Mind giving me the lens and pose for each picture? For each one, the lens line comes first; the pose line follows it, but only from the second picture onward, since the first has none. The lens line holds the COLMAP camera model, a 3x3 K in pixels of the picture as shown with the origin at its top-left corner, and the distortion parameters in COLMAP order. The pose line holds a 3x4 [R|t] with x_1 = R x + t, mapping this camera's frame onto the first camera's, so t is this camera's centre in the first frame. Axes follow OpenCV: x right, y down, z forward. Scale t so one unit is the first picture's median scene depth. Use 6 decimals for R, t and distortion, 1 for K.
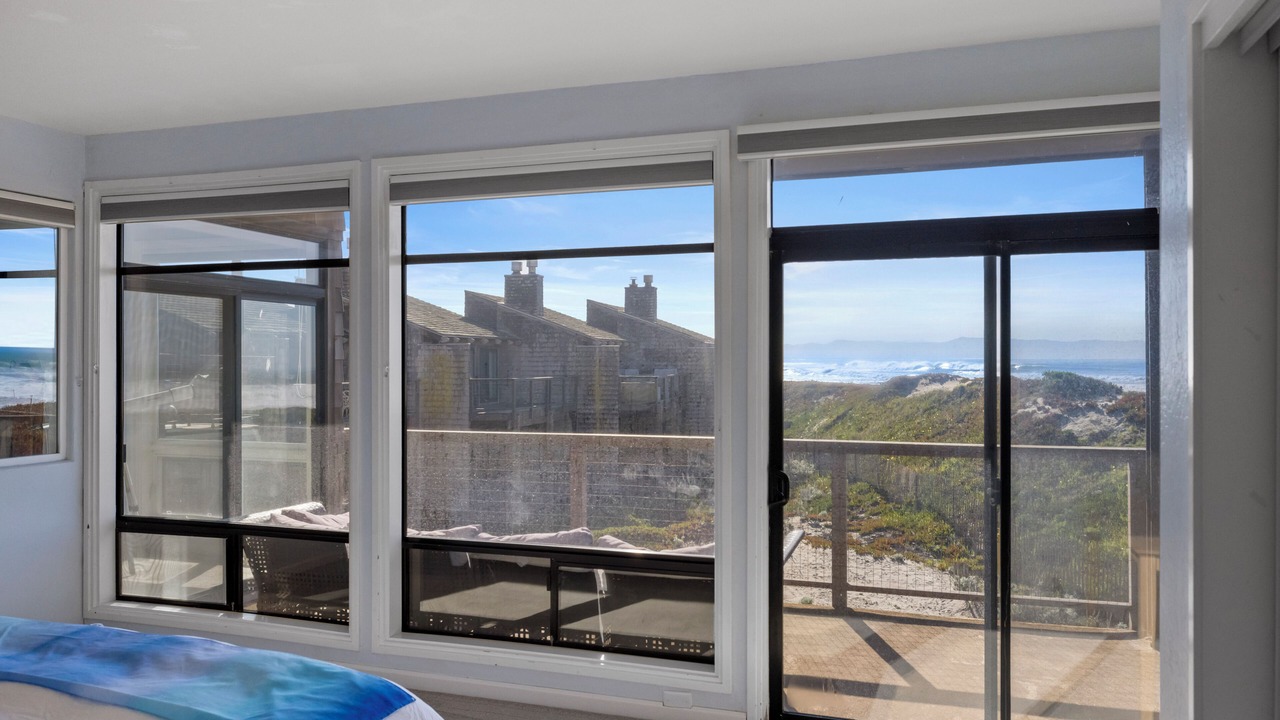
lens RADIAL K [[878.3, 0, 686.6], [0, 878.3, 357.3], [0, 0, 1]] dist [0.002333, -0.000200]
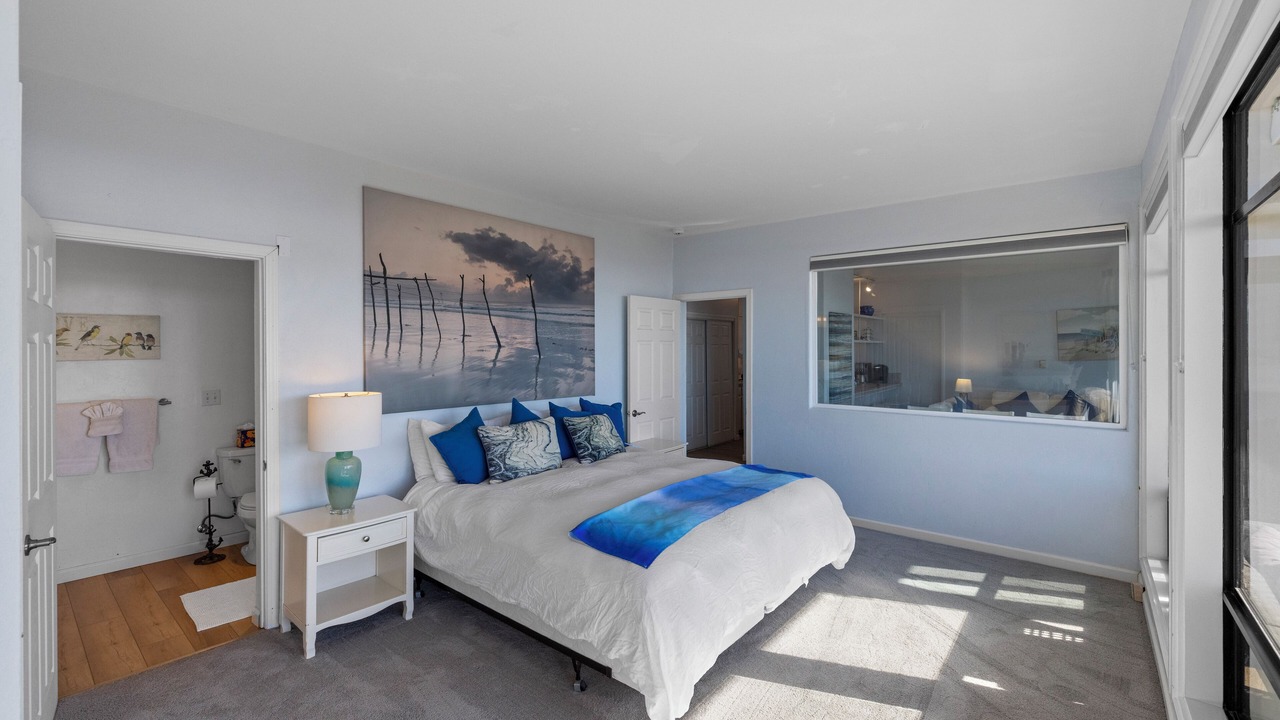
lens RADIAL K [[534.7, 0, 632.4], [0, 534.7, 346.6], [0, 0, 1]] dist [-0.002181, -0.000269]
pose [[-0.386109, 0.000351, -0.922453, 0.064941], [0.000875, 1.000000, 0.000014, -0.000983], [0.922453, -0.000802, -0.386109, 0.148468]]
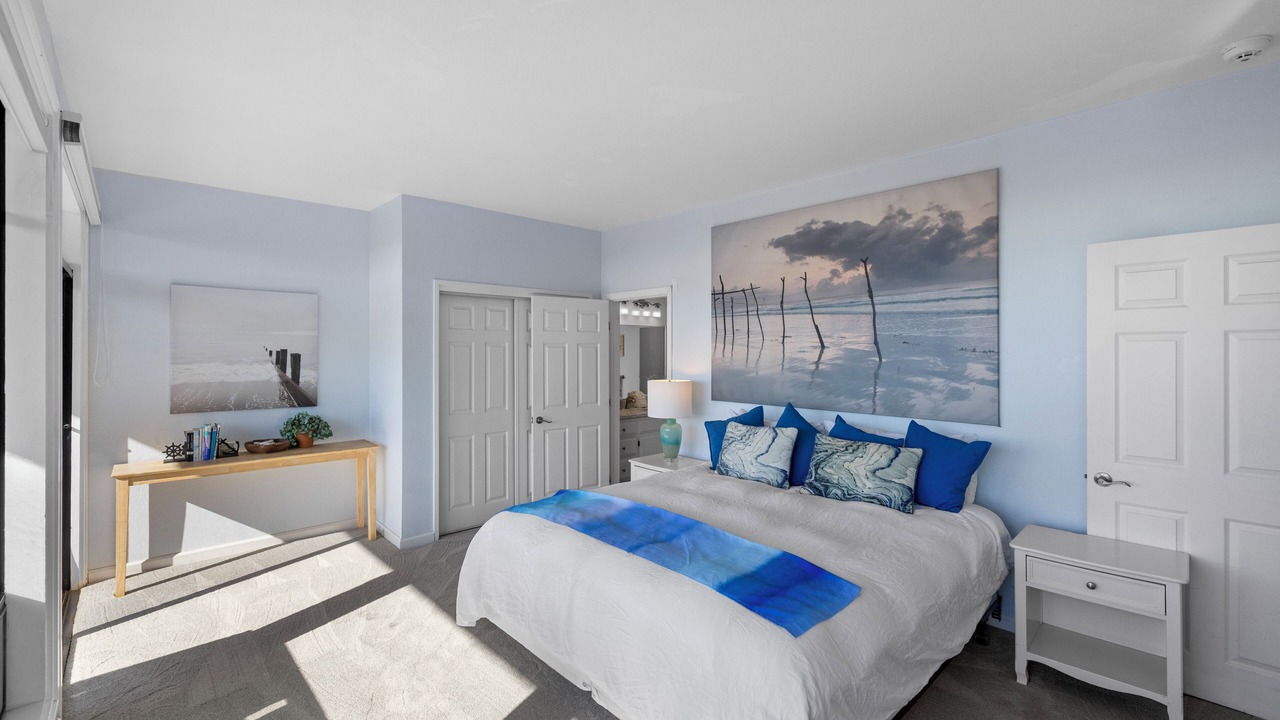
lens RADIAL K [[555.1, 0, 663.2], [0, 555.1, 353.4], [0, 0, 1]] dist [0.000121, 0.000039]
pose [[-0.879493, -0.000811, 0.475911, -0.140917], [-0.000138, 0.999999, 0.001449, 0.000735], [-0.475912, 0.001208, -0.879492, 0.216231]]
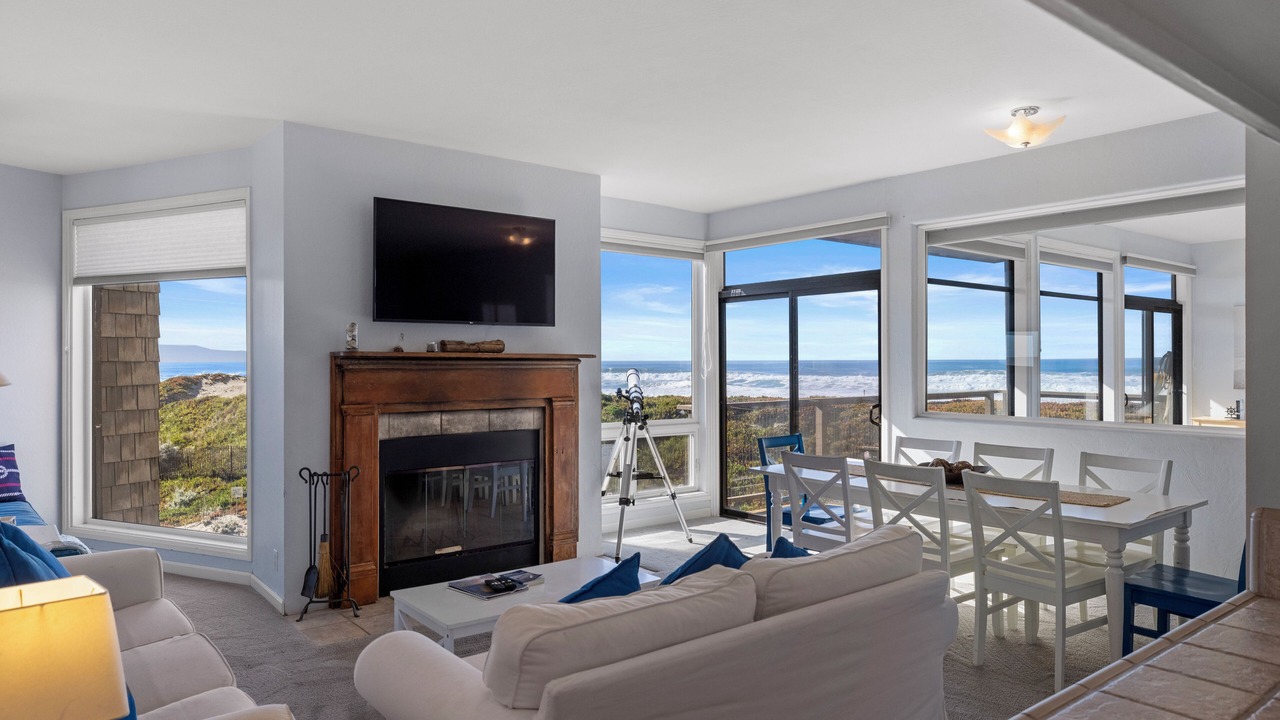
lens RADIAL K [[806.3, 0, 594.1], [0, 806.3, 354.8], [0, 0, 1]] dist [-0.004309, -0.001866]
pose [[0.584070, 0.005775, 0.811683, -0.455040], [0.000215, 0.999974, -0.007270, 0.006701], [-0.811703, 0.004421, 0.584053, 0.155705]]
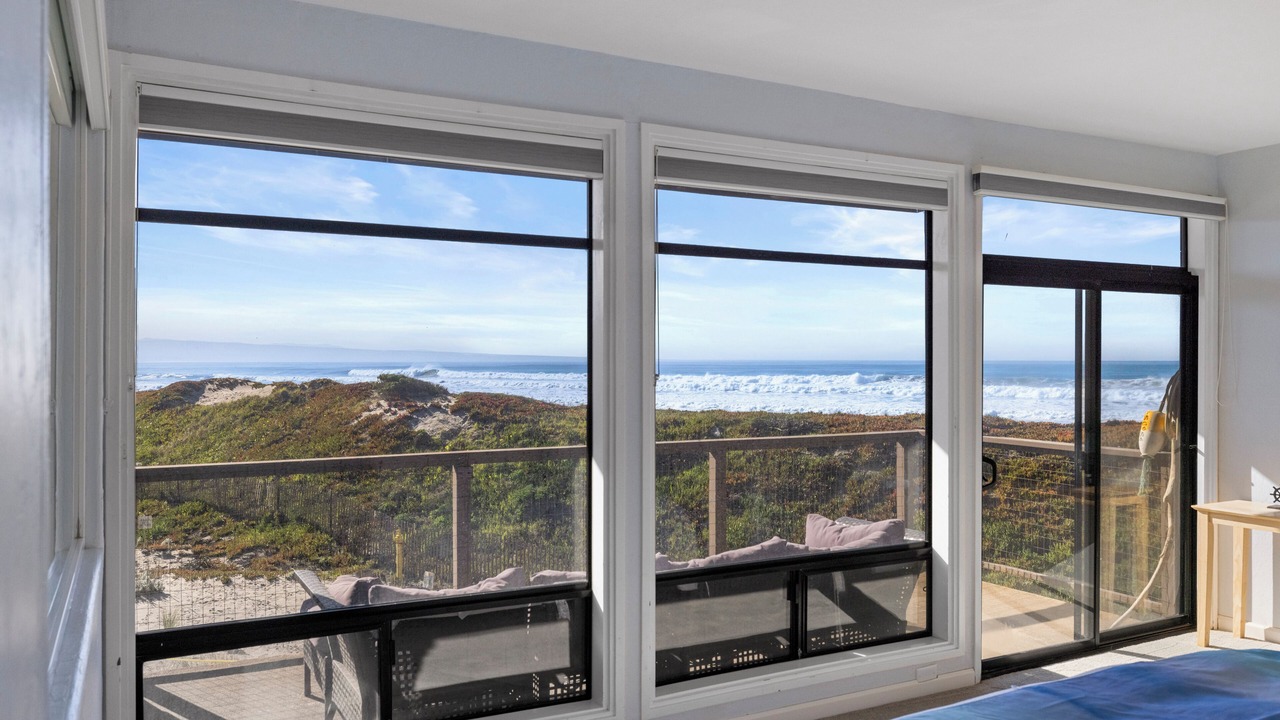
lens RADIAL K [[910.9, 0, 590.3], [0, 910.9, 362.1], [0, 0, 1]] dist [-0.000134, 0.001660]
pose [[0.721840, 0.001252, 0.692059, -0.198195], [-0.002636, 0.999996, 0.000941, -0.000270], [-0.692055, -0.002503, 0.721840, 0.083864]]
